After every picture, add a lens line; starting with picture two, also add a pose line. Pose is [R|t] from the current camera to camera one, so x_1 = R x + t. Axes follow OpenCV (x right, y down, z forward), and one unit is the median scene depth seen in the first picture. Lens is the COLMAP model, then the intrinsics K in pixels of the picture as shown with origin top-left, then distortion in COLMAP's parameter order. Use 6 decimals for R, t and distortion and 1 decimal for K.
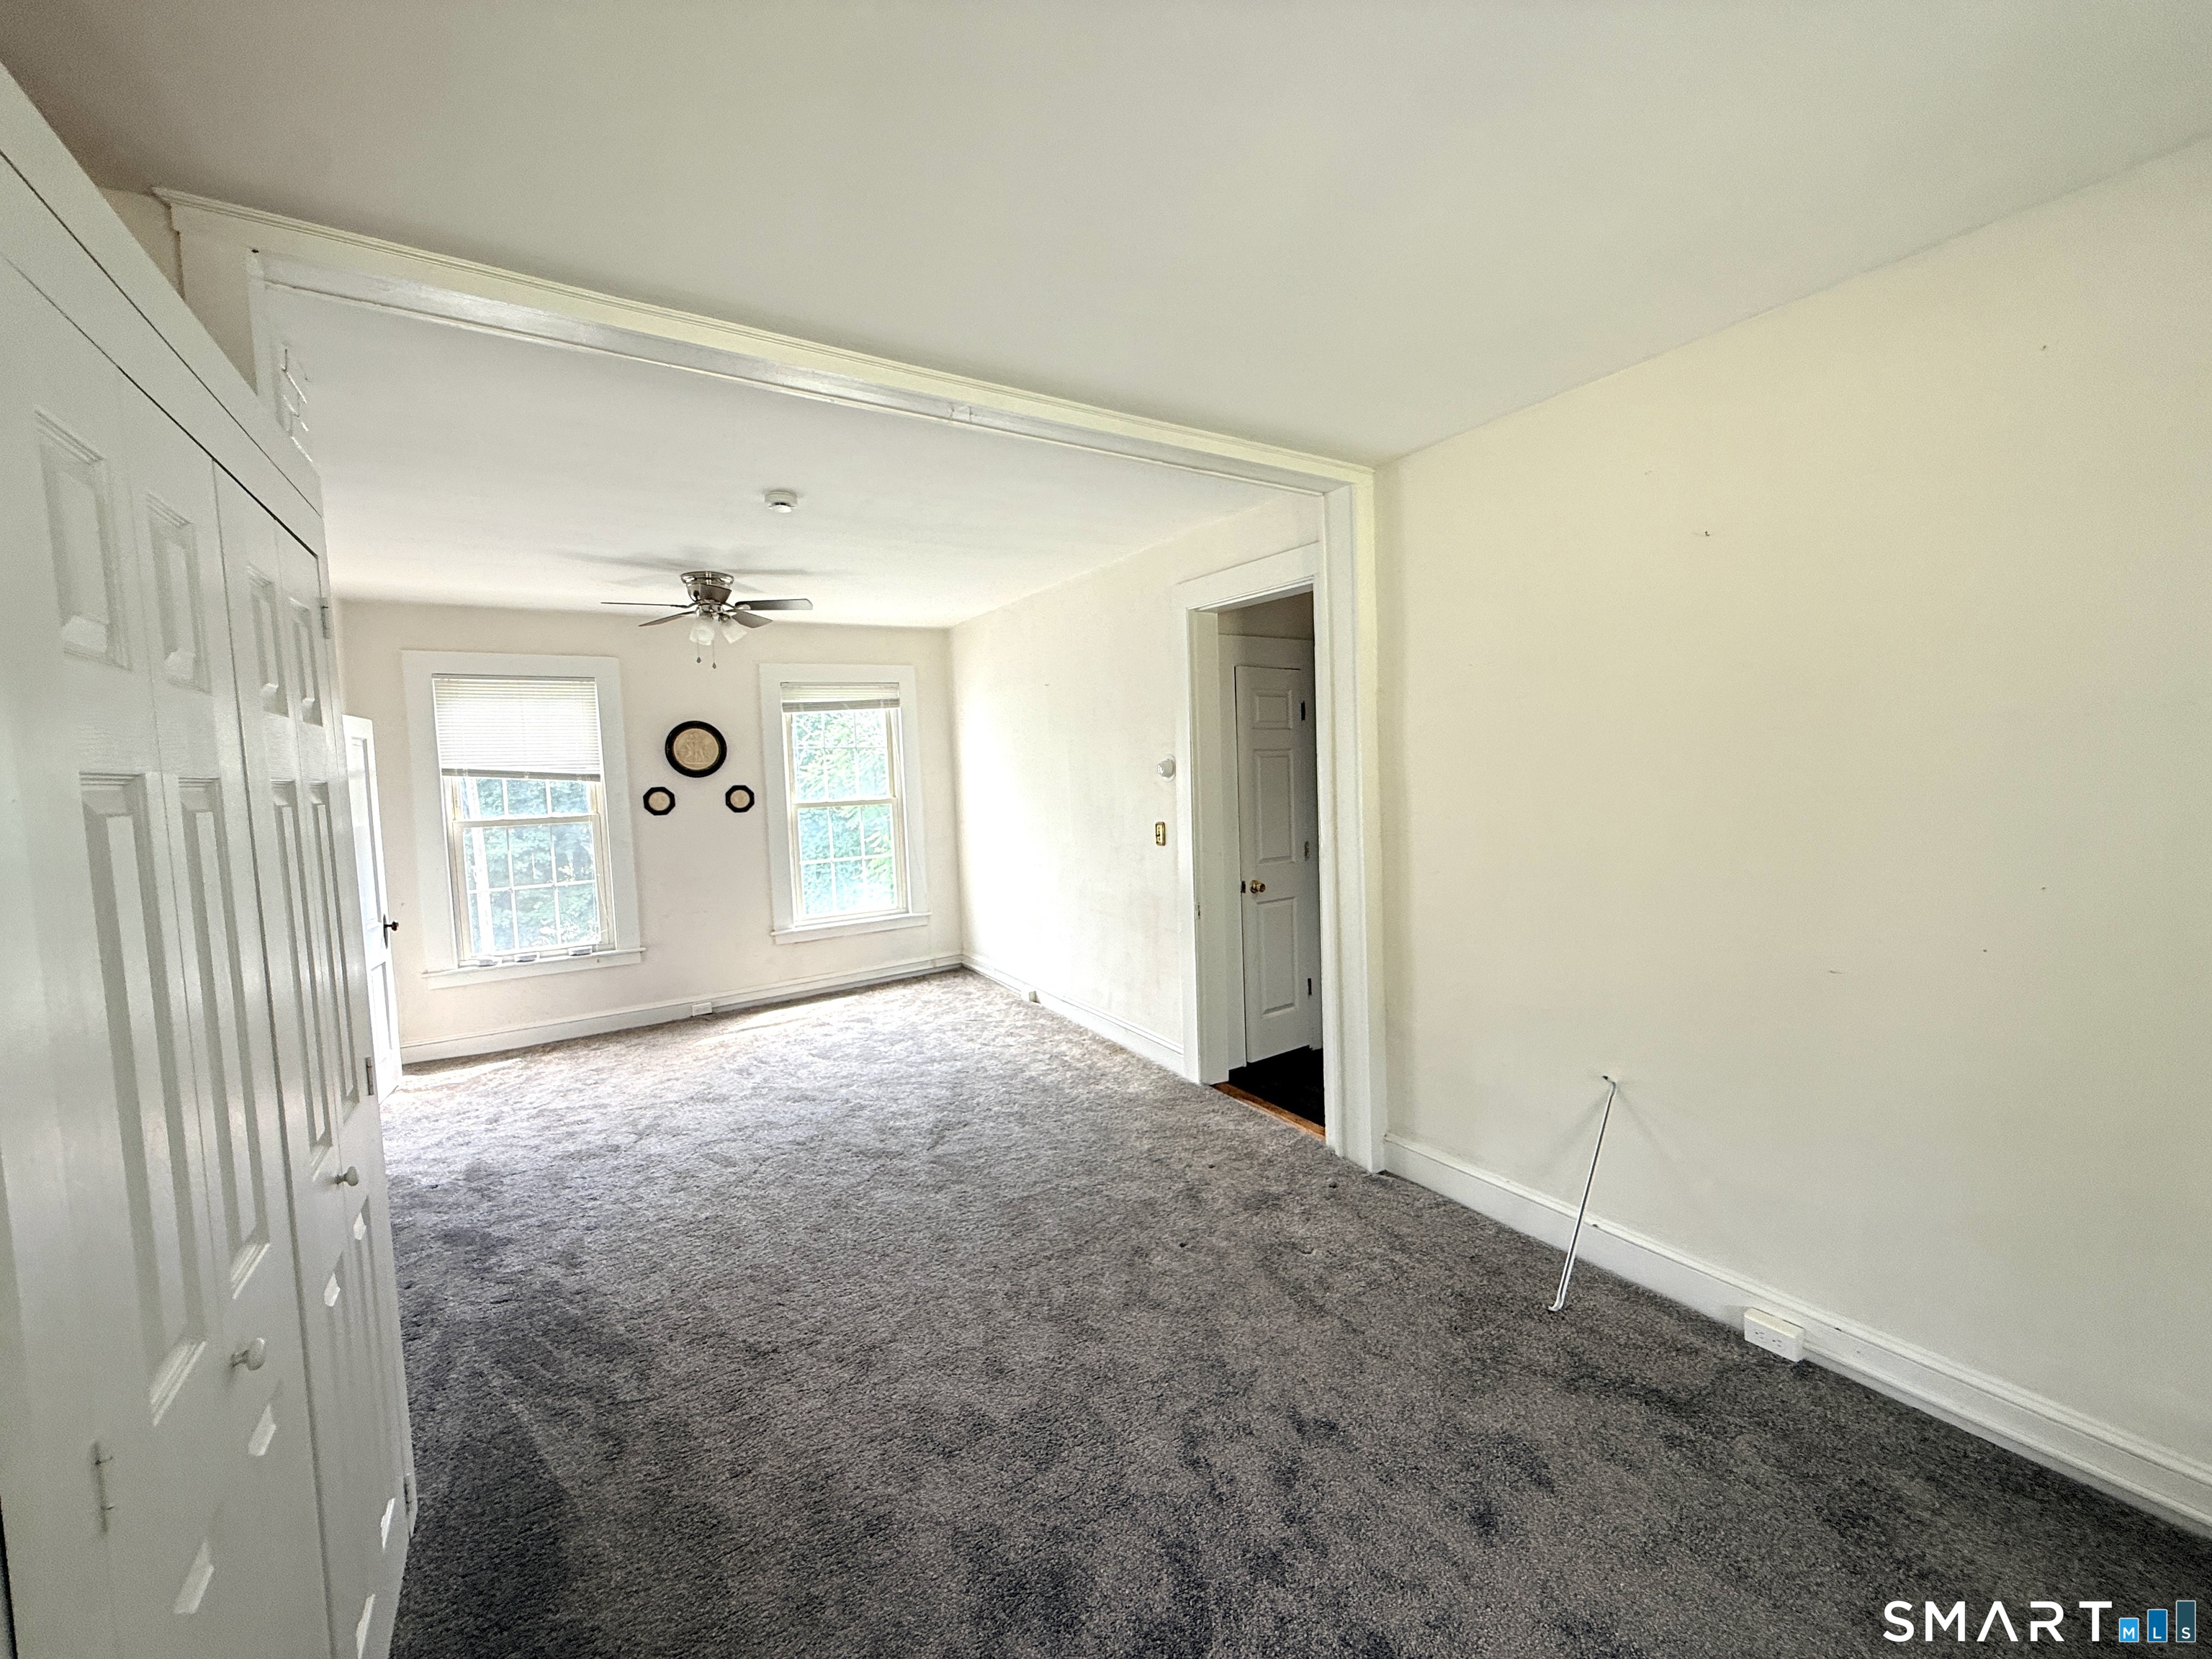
lens RADIAL K [[883.4, 0, 1098.4], [0, 883.4, 827.5], [0, 0, 1]] dist [-0.003594, 0.002306]
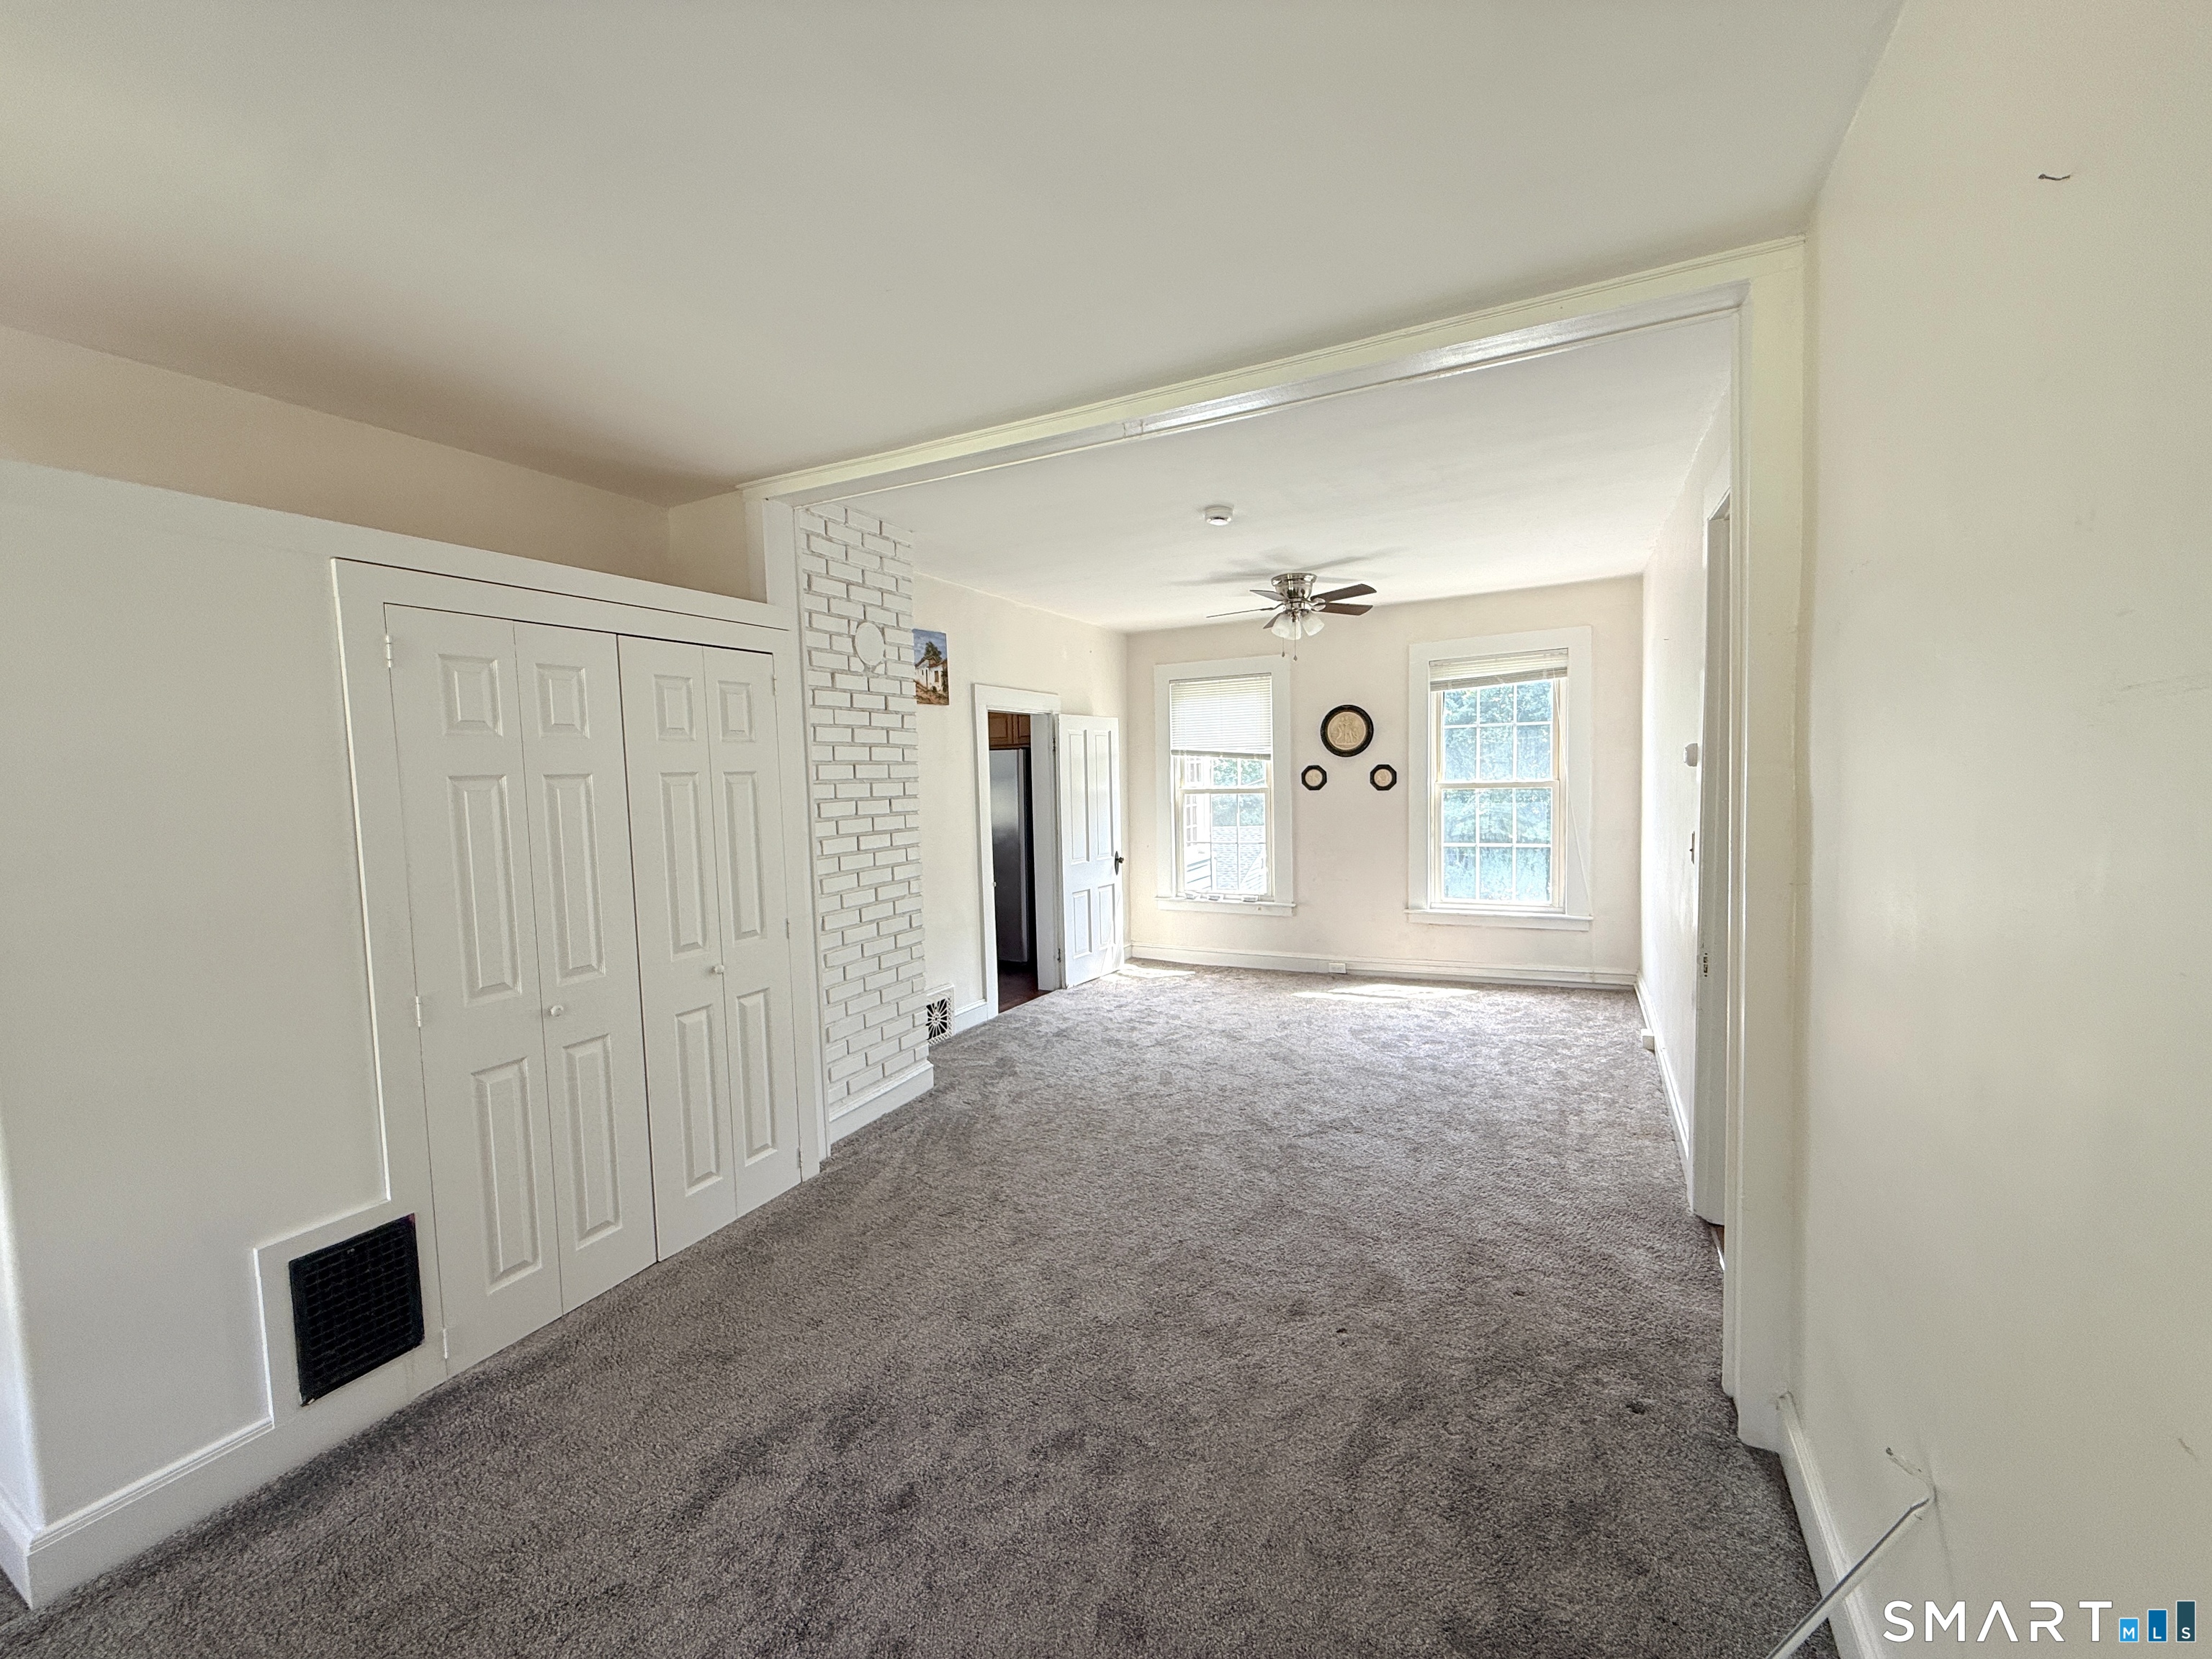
lens RADIAL K [[883.4, 0, 1098.4], [0, 883.4, 827.5], [0, 0, 1]] dist [-0.003594, 0.002306]
pose [[0.505972, 0.077923, -0.859023, 0.381175], [-0.046075, 0.996931, 0.063294, -0.028351], [0.861318, 0.007554, 0.508010, 0.210521]]
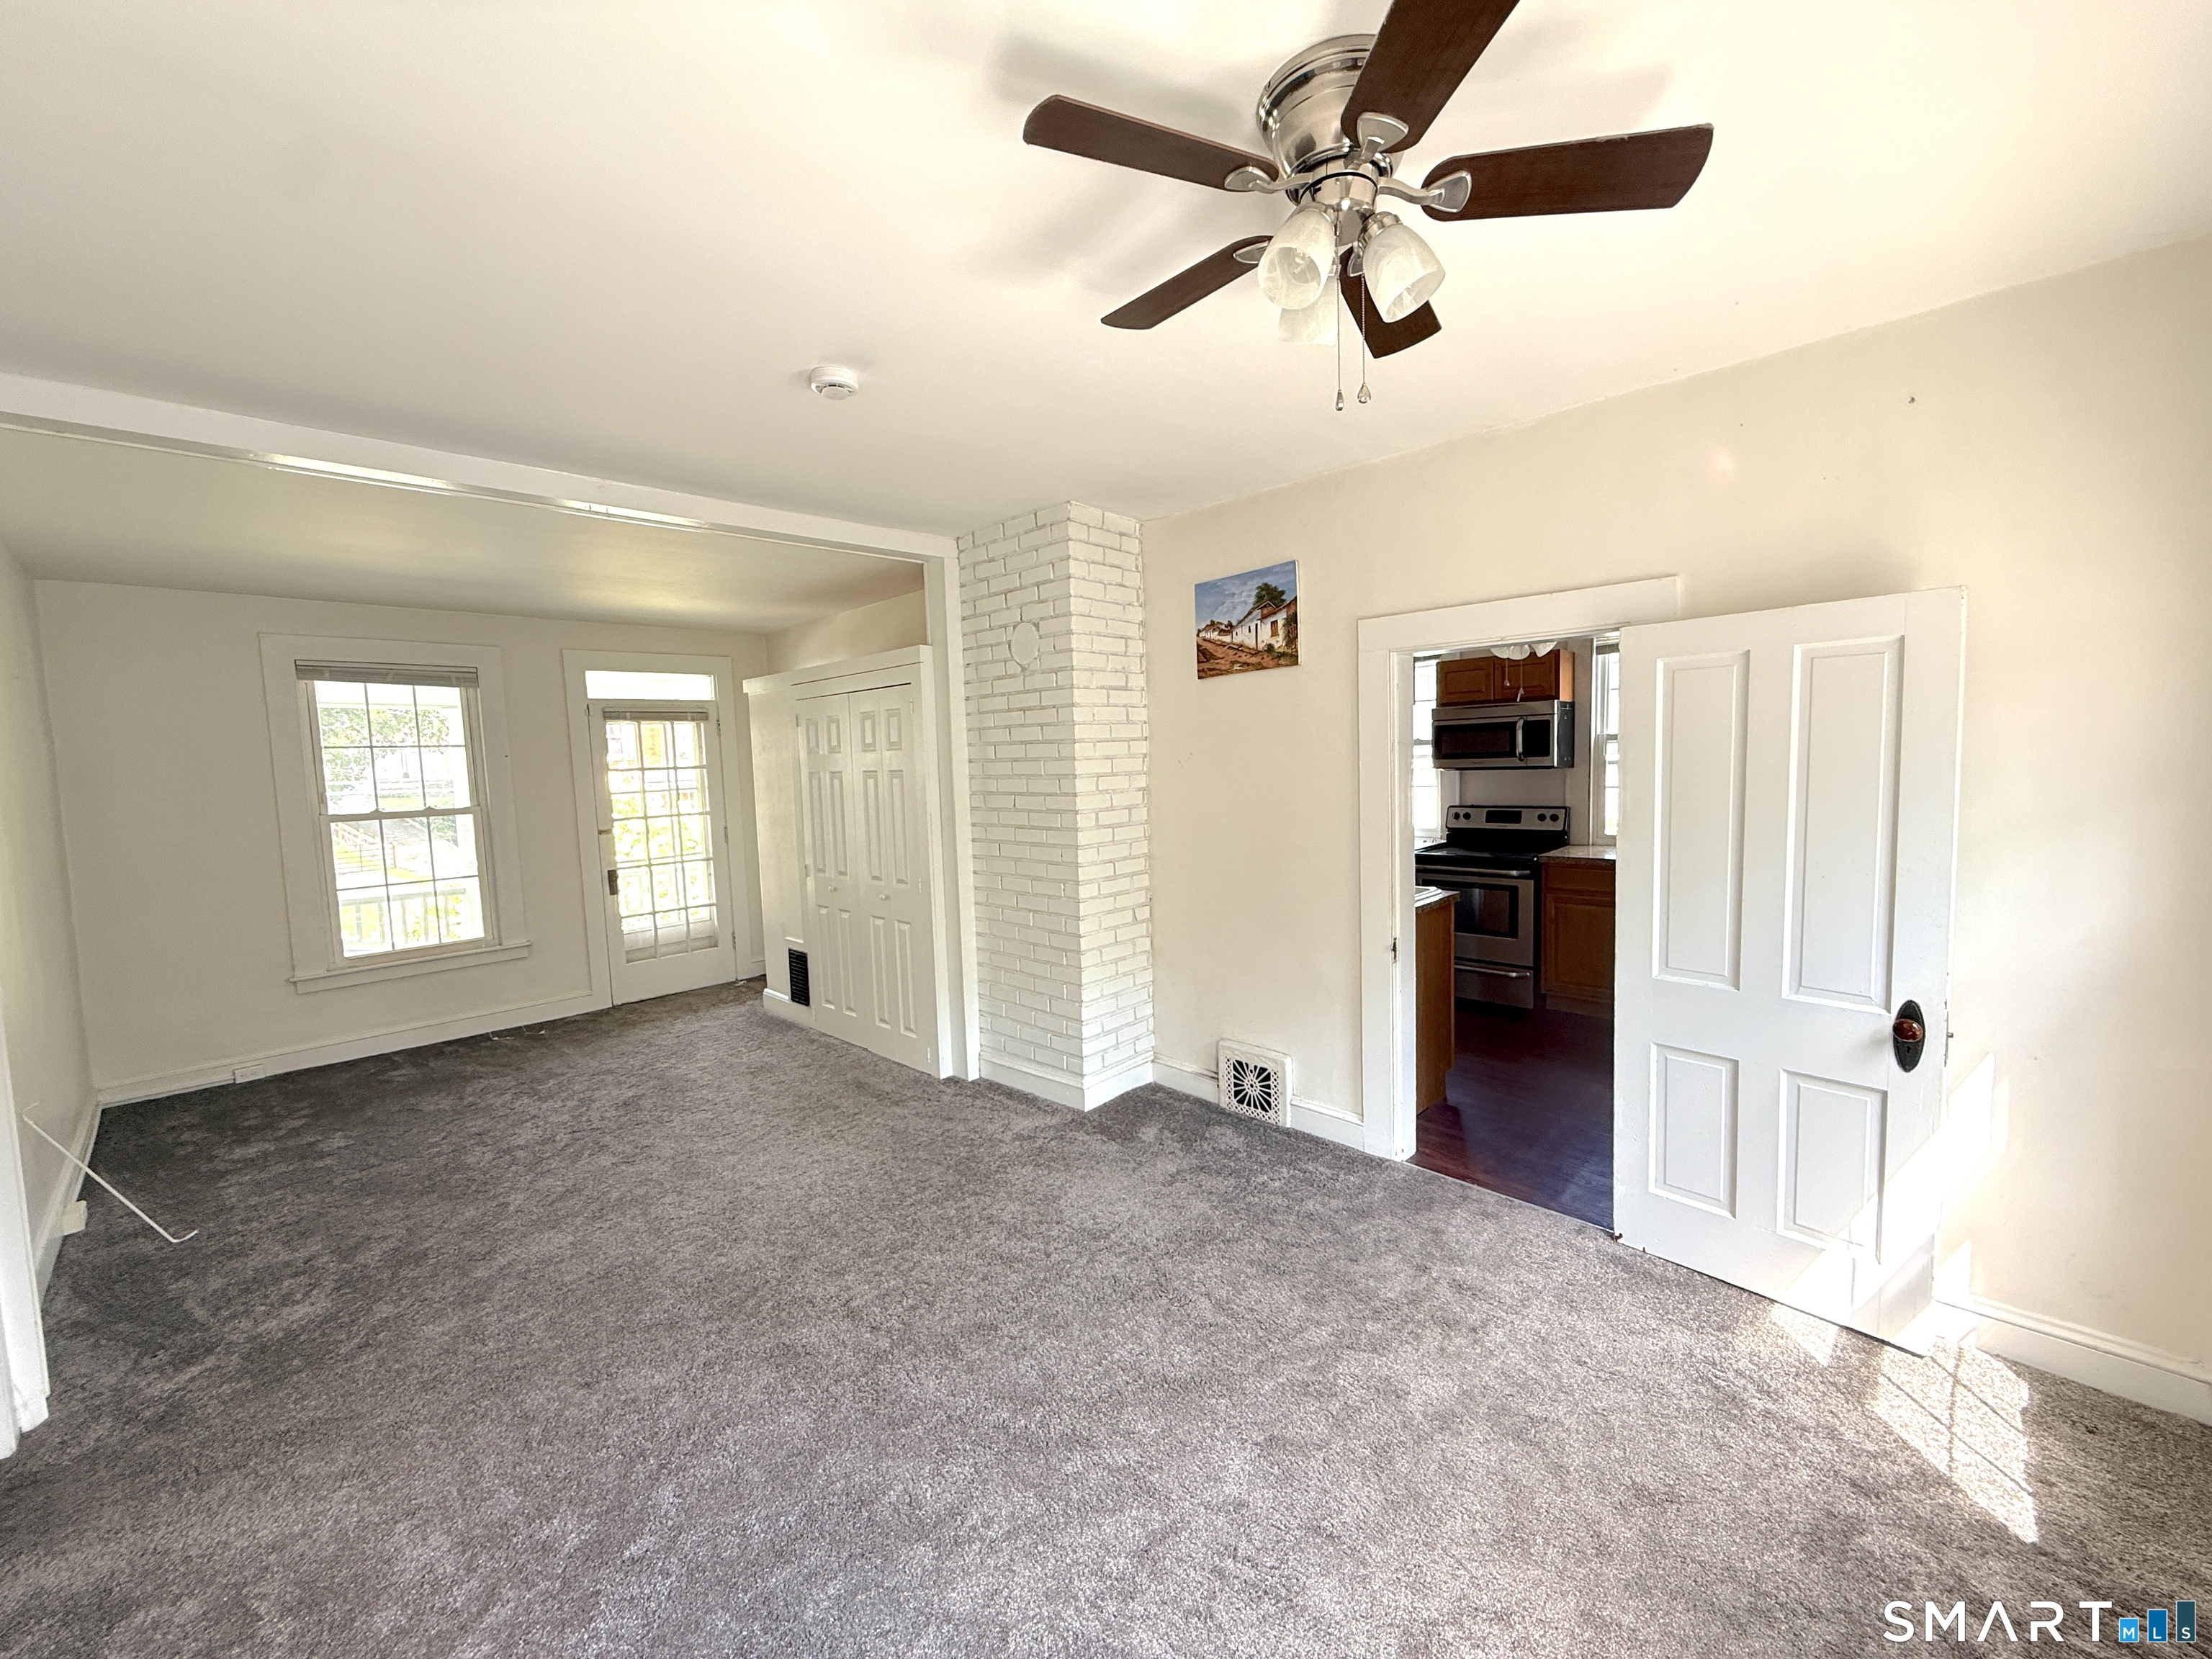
lens RADIAL K [[883.4, 0, 1098.4], [0, 883.4, 827.5], [0, 0, 1]] dist [-0.003594, 0.002306]
pose [[-0.968876, 0.090117, -0.230562, -0.253409], [0.055544, 0.986775, 0.152281, -0.083919], [0.241236, 0.134735, -0.961068, 1.211386]]
